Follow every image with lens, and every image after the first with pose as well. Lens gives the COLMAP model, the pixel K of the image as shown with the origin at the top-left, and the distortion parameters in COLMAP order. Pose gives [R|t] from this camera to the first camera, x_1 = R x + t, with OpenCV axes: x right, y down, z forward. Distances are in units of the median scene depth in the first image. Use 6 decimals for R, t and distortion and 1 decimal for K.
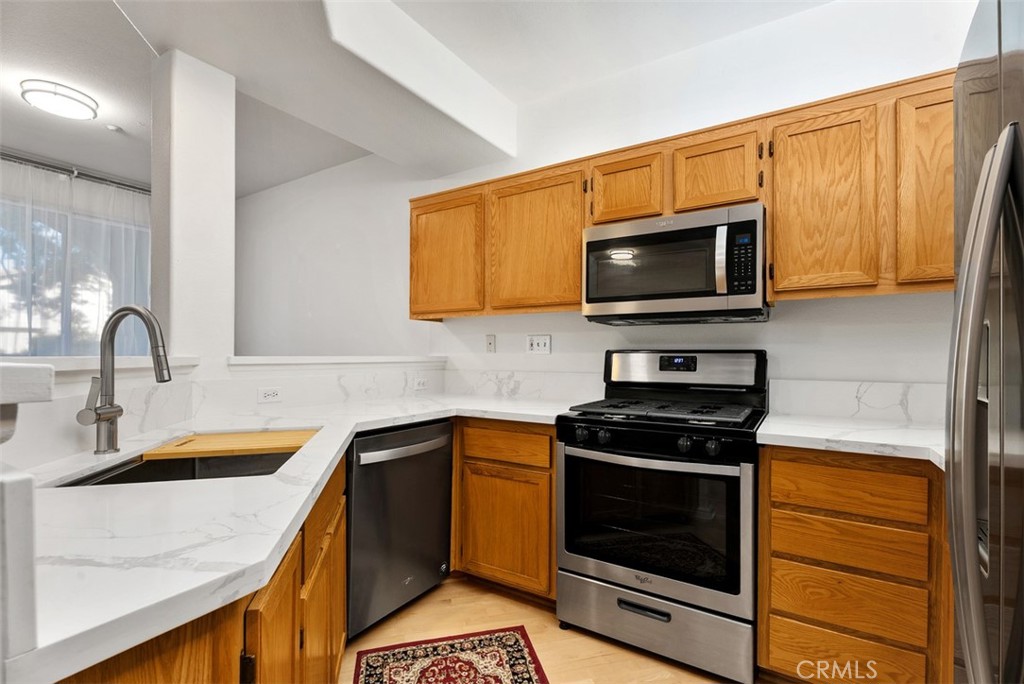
lens RADIAL K [[463.4, 0, 515.5], [0, 463.4, 352.6], [0, 0, 1]] dist [-0.000124, 0.000943]
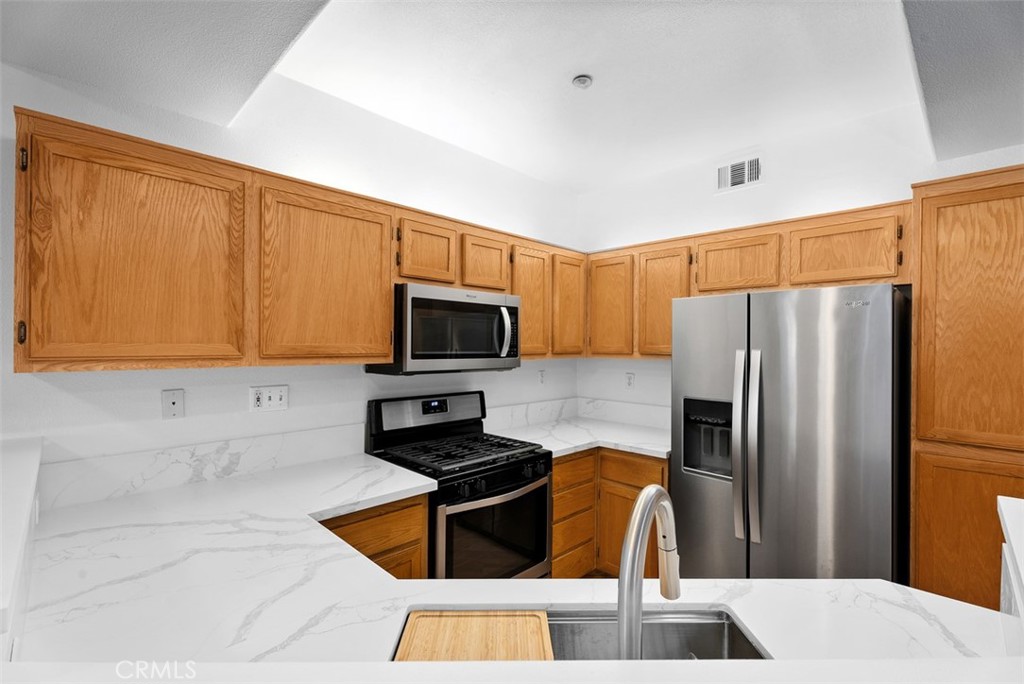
lens RADIAL K [[463.4, 0, 510.1], [0, 463.4, 340.4], [0, 0, 1]] dist [-0.000124, 0.000943]
pose [[0.214446, 0.006057, 0.976717, -0.731799], [-0.013689, 0.999901, -0.003195, -0.139066], [-0.976640, -0.012685, 0.214508, 0.555533]]
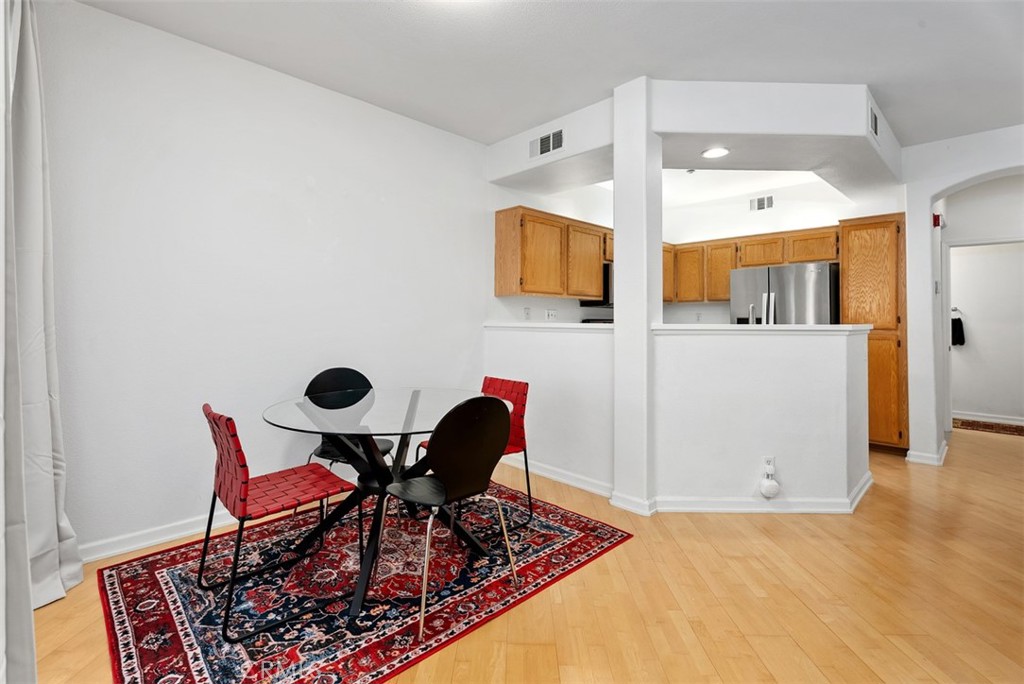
lens RADIAL K [[463.4, 0, 511.2], [0, 463.4, 310.5], [0, 0, 1]] dist [-0.000124, 0.000943]
pose [[0.232395, 0.017125, 0.972471, -1.962244], [-0.010246, 0.999833, -0.015158, -0.008754], [-0.972568, -0.006442, 0.232531, 0.914892]]
